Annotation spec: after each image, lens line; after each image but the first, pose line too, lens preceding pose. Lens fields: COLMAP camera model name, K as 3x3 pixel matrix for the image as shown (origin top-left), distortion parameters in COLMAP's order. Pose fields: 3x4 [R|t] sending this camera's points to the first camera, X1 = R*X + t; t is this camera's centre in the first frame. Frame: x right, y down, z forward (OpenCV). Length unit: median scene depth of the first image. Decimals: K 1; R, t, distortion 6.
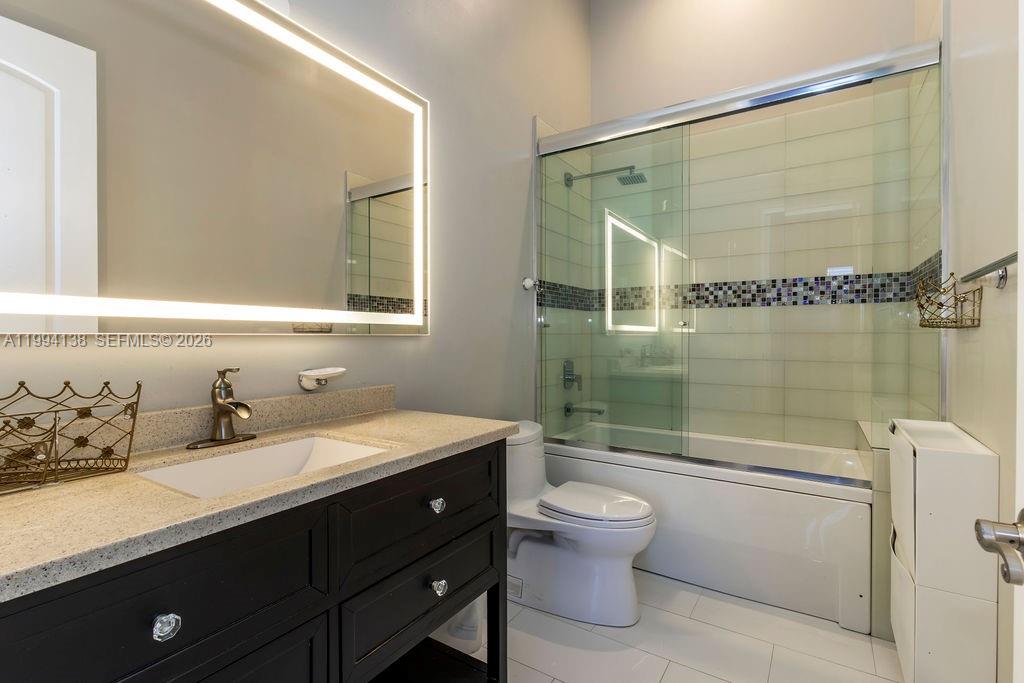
lens RADIAL K [[475.0, 0, 513.6], [0, 475.0, 338.7], [0, 0, 1]] dist [0.004408, -0.000265]
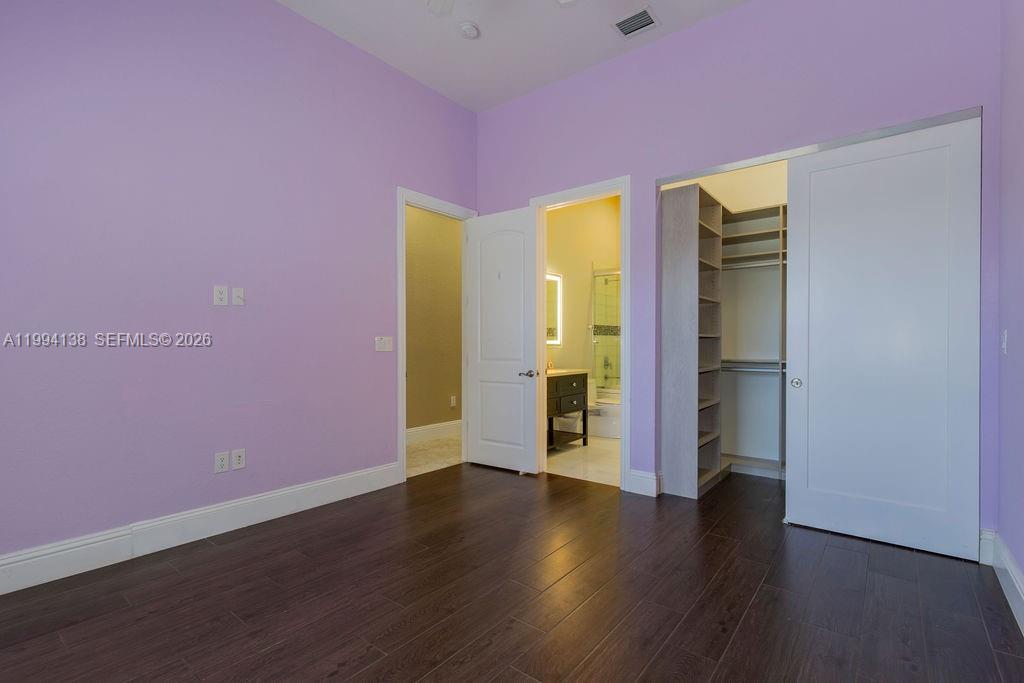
lens RADIAL K [[475.0, 0, 511.2], [0, 475.0, 343.6], [0, 0, 1]] dist [0.004408, -0.000265]
pose [[0.995431, -0.000443, -0.095479, -0.142471], [-0.000401, 0.999961, -0.008821, 0.000416], [0.095480, 0.008819, 0.995392, -1.536398]]
